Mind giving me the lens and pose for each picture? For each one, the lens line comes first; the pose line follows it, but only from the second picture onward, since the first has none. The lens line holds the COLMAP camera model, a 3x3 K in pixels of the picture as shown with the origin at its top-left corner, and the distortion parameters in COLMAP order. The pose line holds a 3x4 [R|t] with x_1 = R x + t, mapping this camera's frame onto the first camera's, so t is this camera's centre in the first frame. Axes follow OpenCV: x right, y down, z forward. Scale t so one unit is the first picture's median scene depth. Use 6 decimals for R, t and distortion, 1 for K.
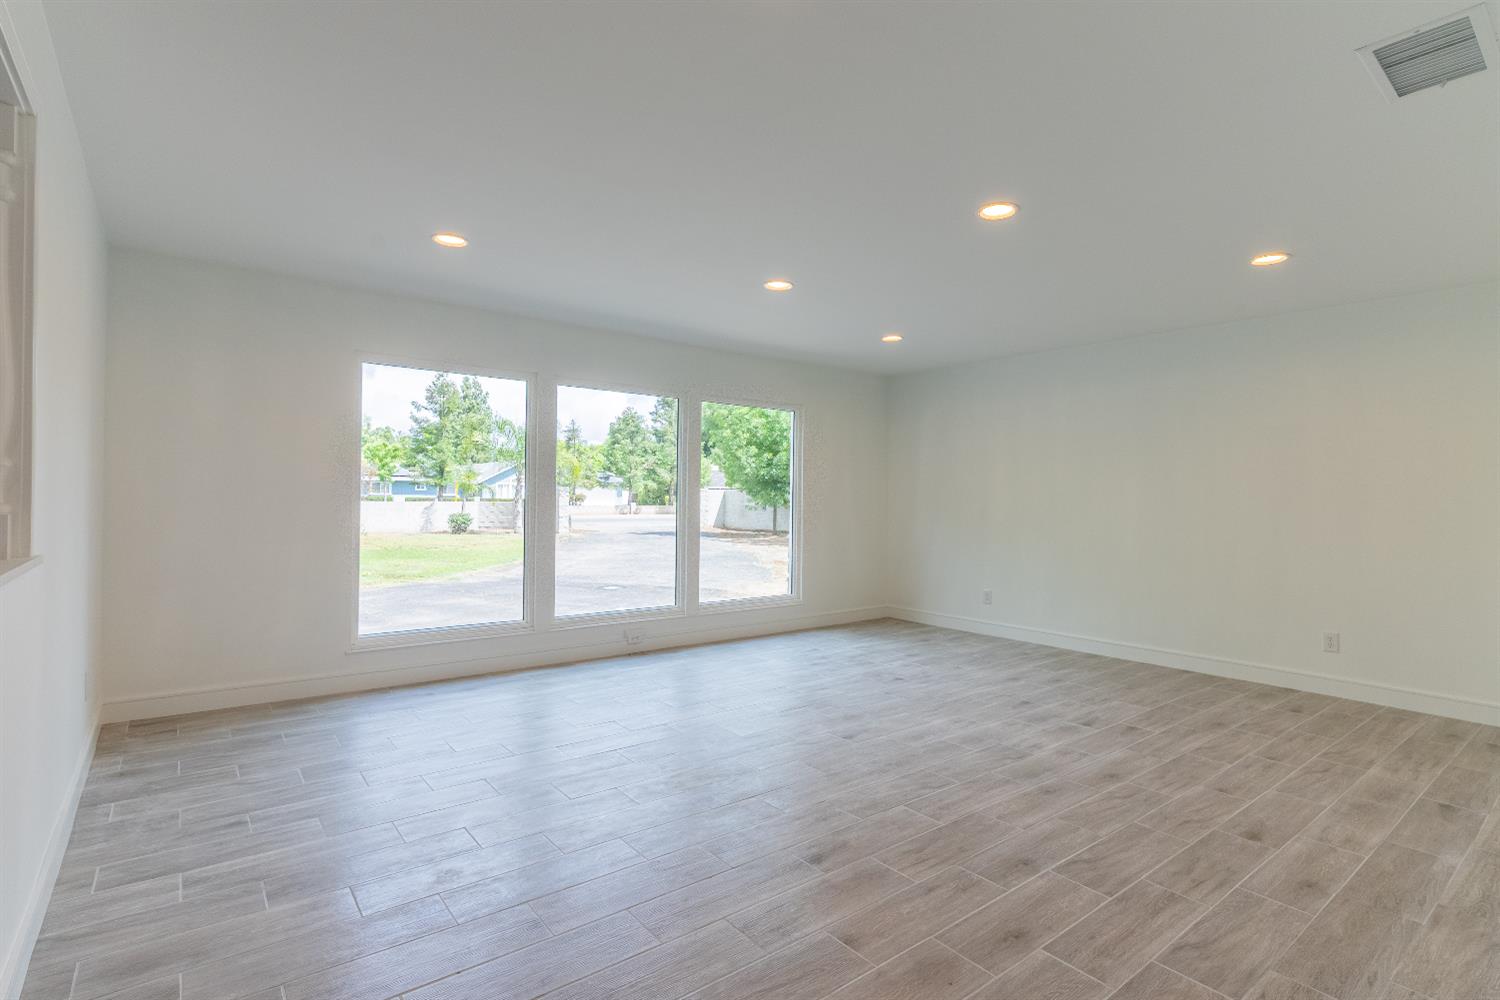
lens RADIAL K [[734.2, 0, 750.5], [0, 734.2, 493.0], [0, 0, 1]] dist [-0.000433, 0.000610]
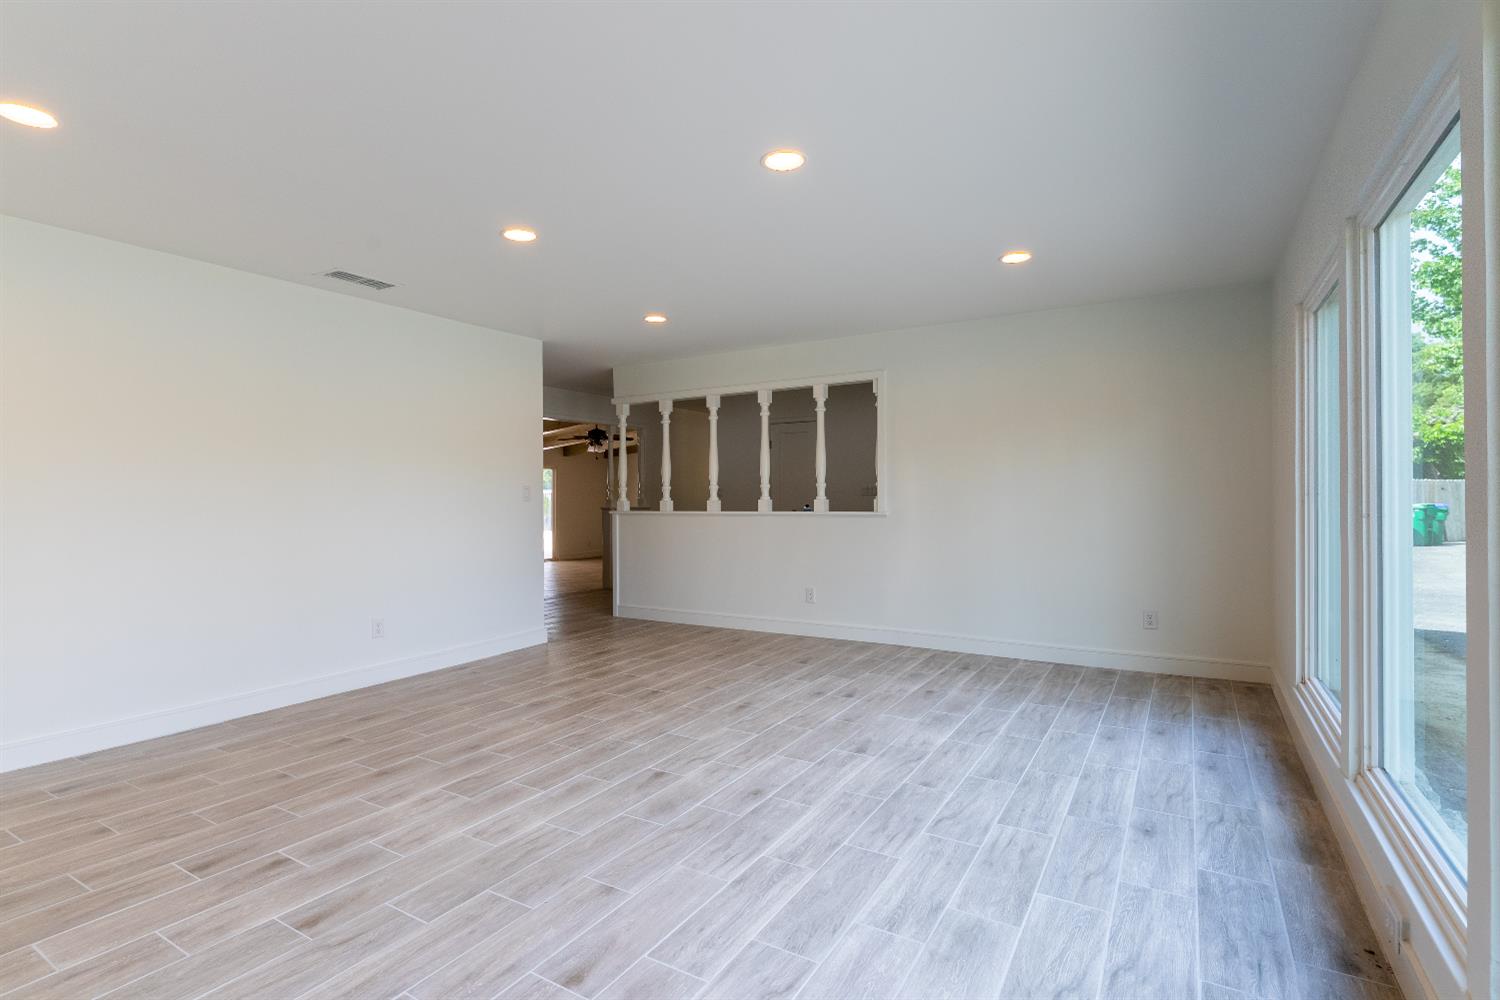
lens RADIAL K [[734.2, 0, 750.5], [0, 734.2, 493.0], [0, 0, 1]] dist [-0.000433, 0.000610]
pose [[-0.939187, -0.005346, -0.343364, 0.351997], [-0.003161, 0.999971, -0.006923, 0.017725], [0.343391, -0.005417, -0.939177, 1.977166]]
